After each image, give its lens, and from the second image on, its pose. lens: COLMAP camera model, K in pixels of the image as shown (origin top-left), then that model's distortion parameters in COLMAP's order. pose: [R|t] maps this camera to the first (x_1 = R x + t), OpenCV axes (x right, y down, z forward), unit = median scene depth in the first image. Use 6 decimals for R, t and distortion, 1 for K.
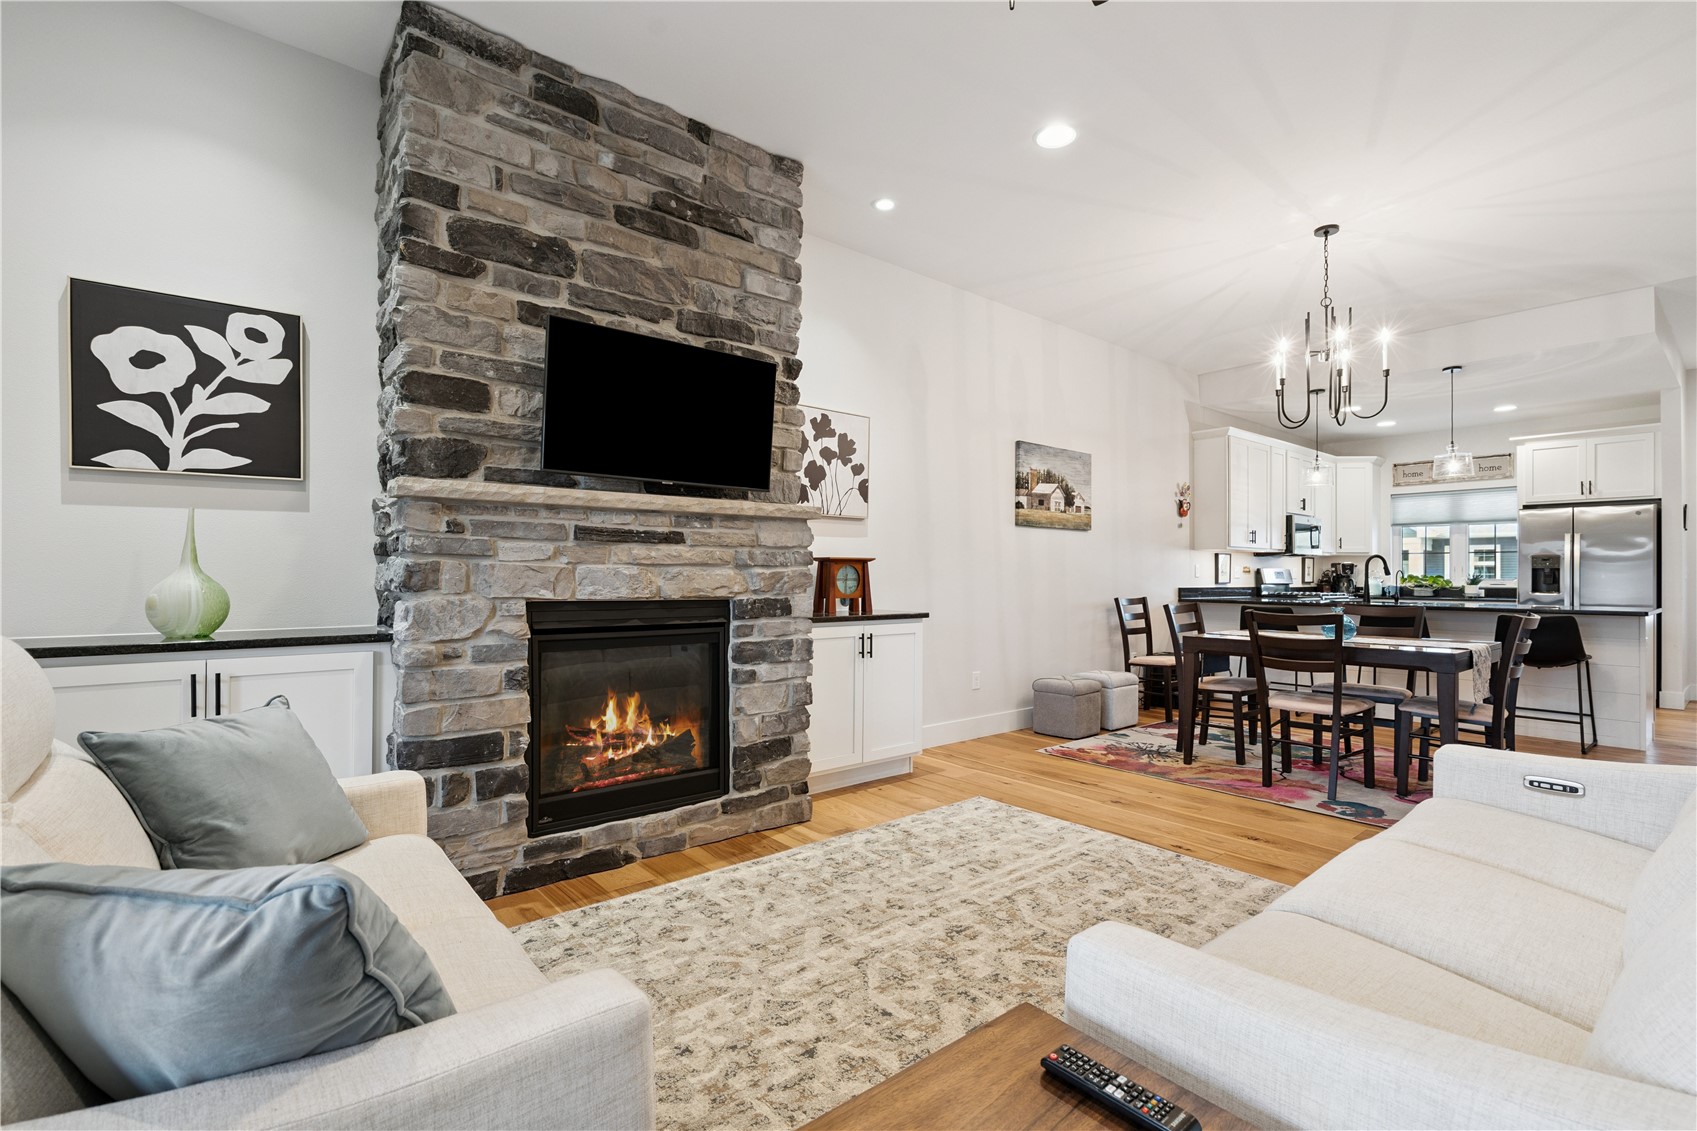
lens RADIAL K [[761.9, 0, 849.5], [0, 761.9, 570.7], [0, 0, 1]] dist [-0.001200, -0.000070]
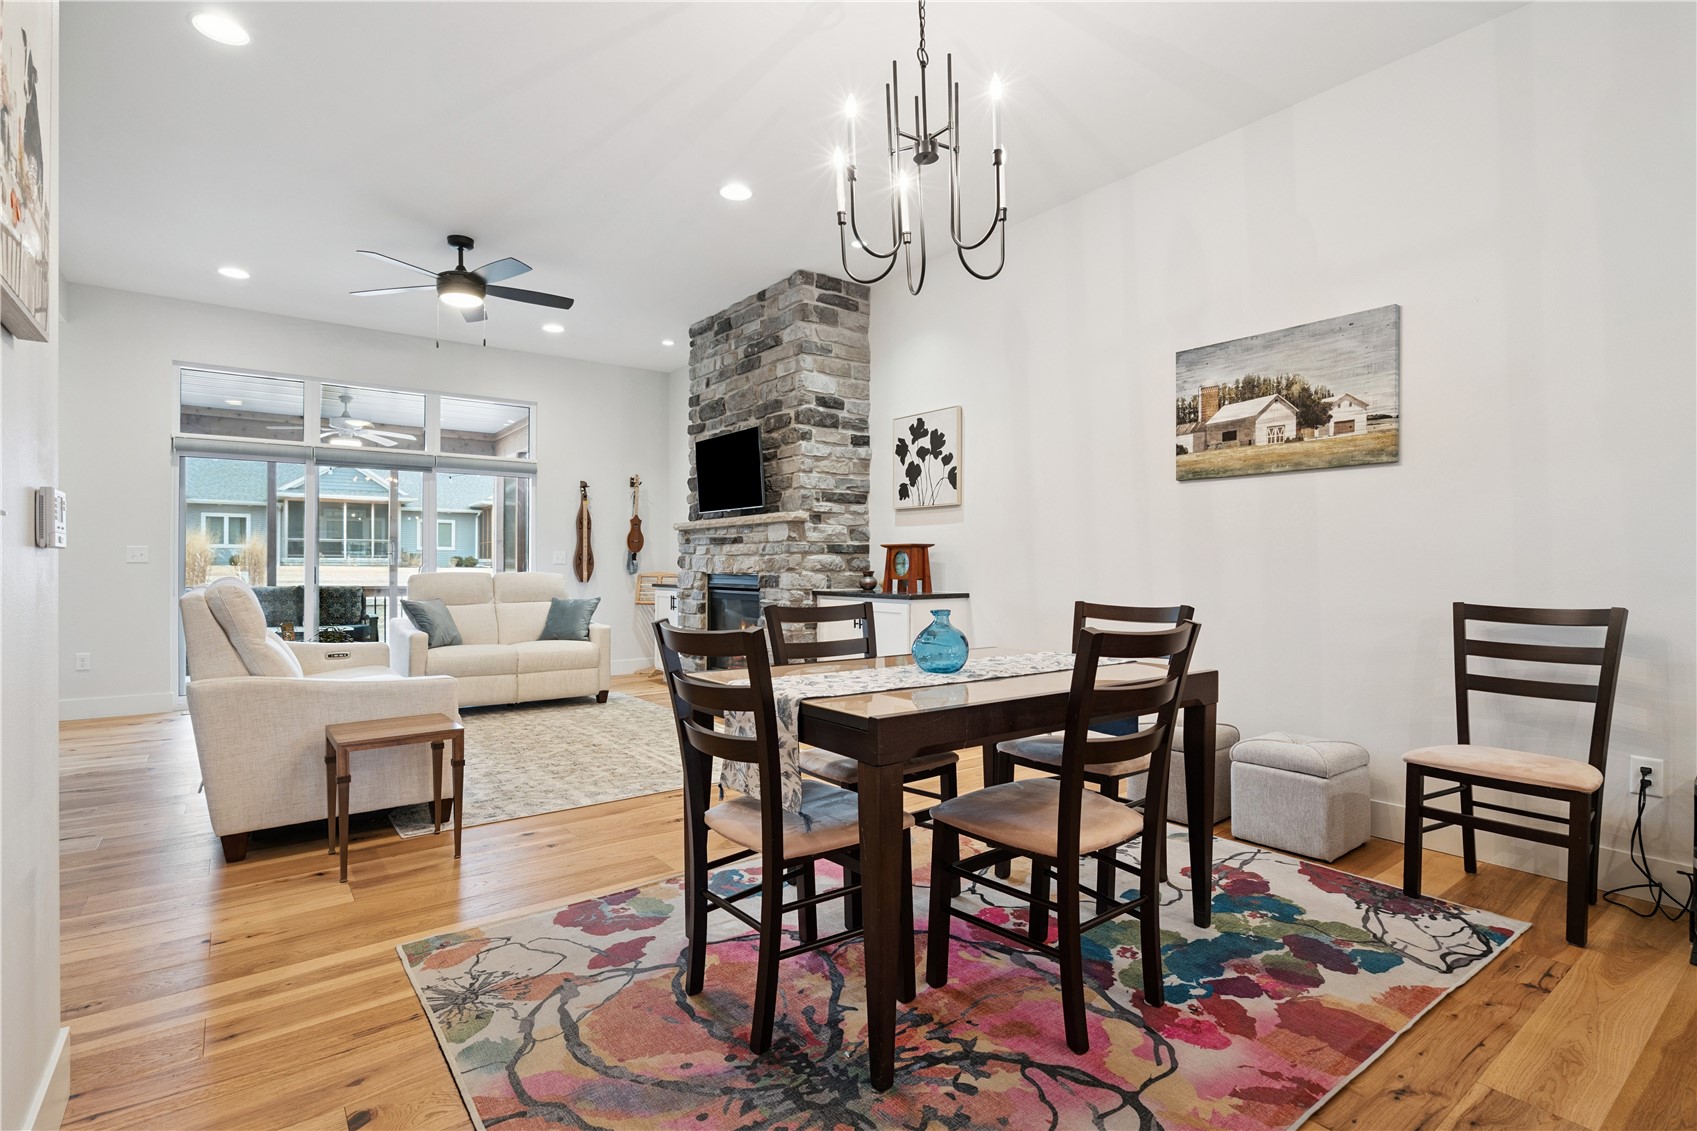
lens RADIAL K [[817.9, 0, 855.2], [0, 817.9, 561.3], [0, 0, 1]] dist [0.000906, 0.000287]
pose [[-0.035788, -0.008592, -0.999322, 0.936961], [0.006090, 0.999943, -0.008816, 0.014287], [0.999341, -0.006402, -0.035734, 0.745624]]
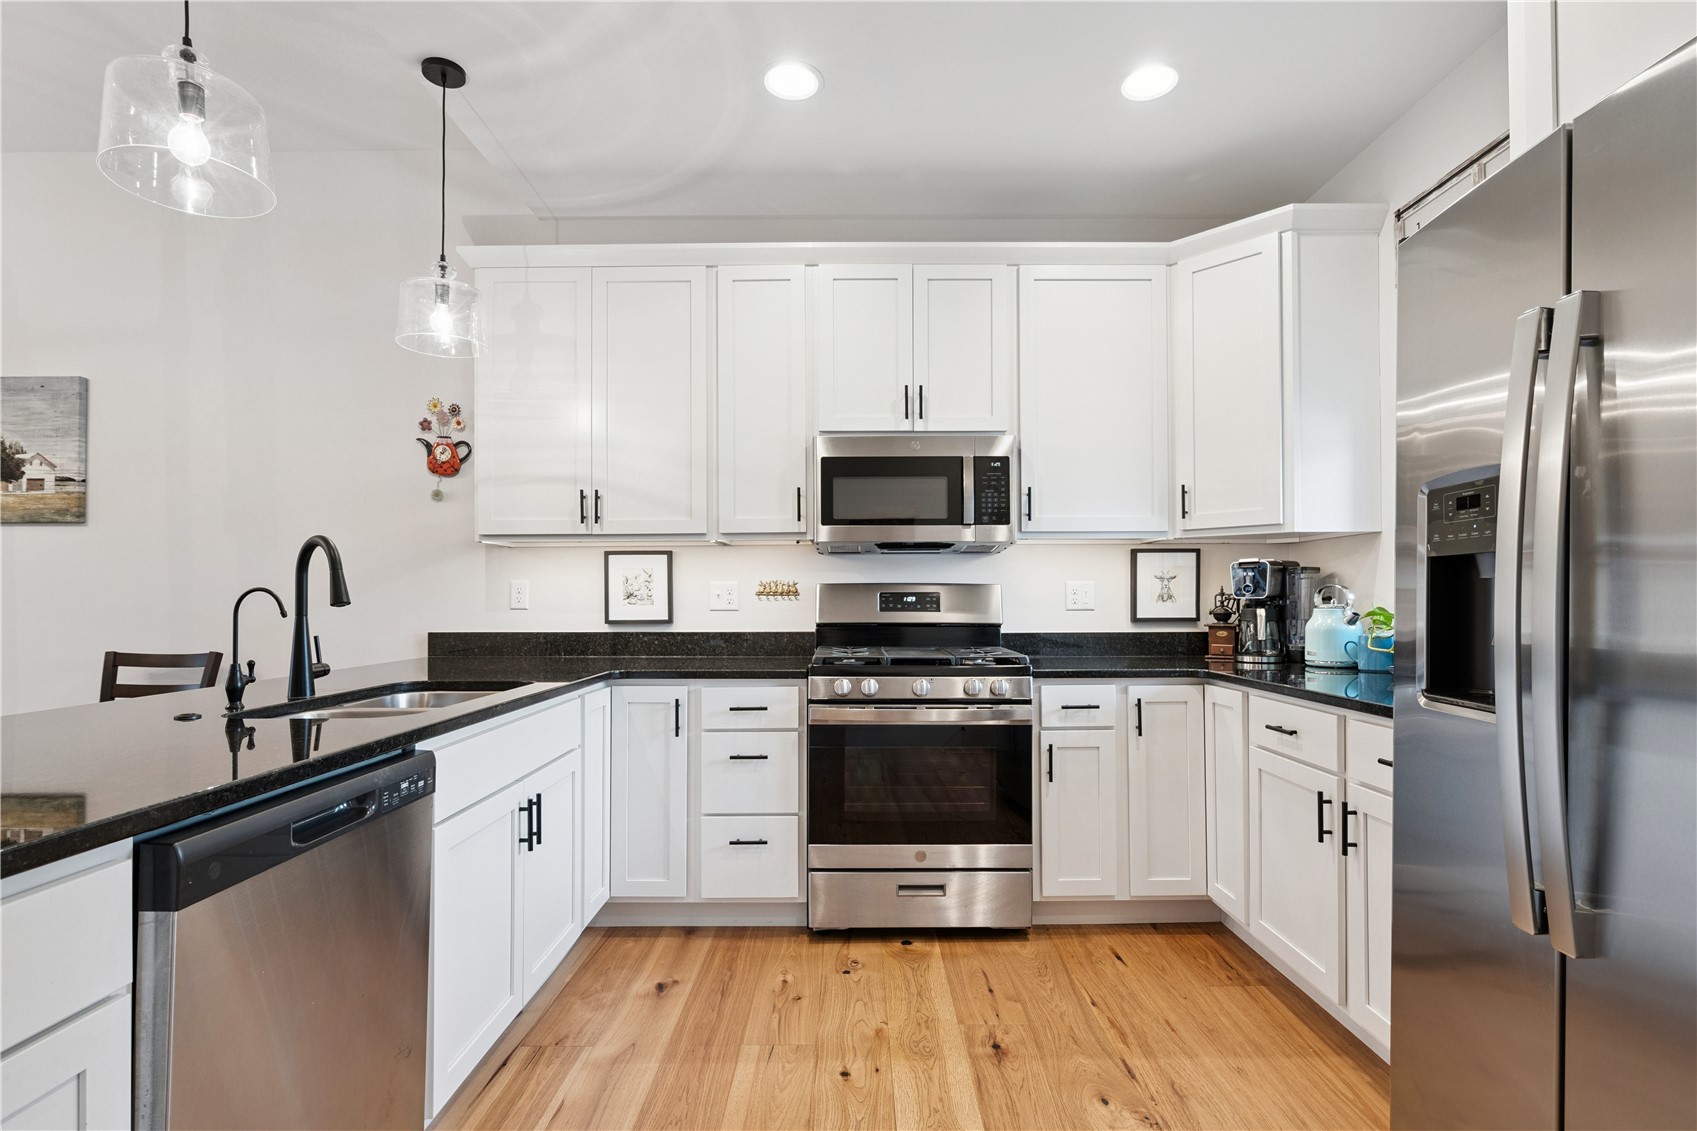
lens RADIAL K [[817.9, 0, 856.2], [0, 817.9, 580.8], [0, 0, 1]] dist [0.000906, 0.000287]
pose [[0.764335, -0.022914, -0.644413, 1.195290], [0.011913, 0.999700, -0.021418, 0.005873], [0.644710, 0.008693, 0.764378, 1.010849]]
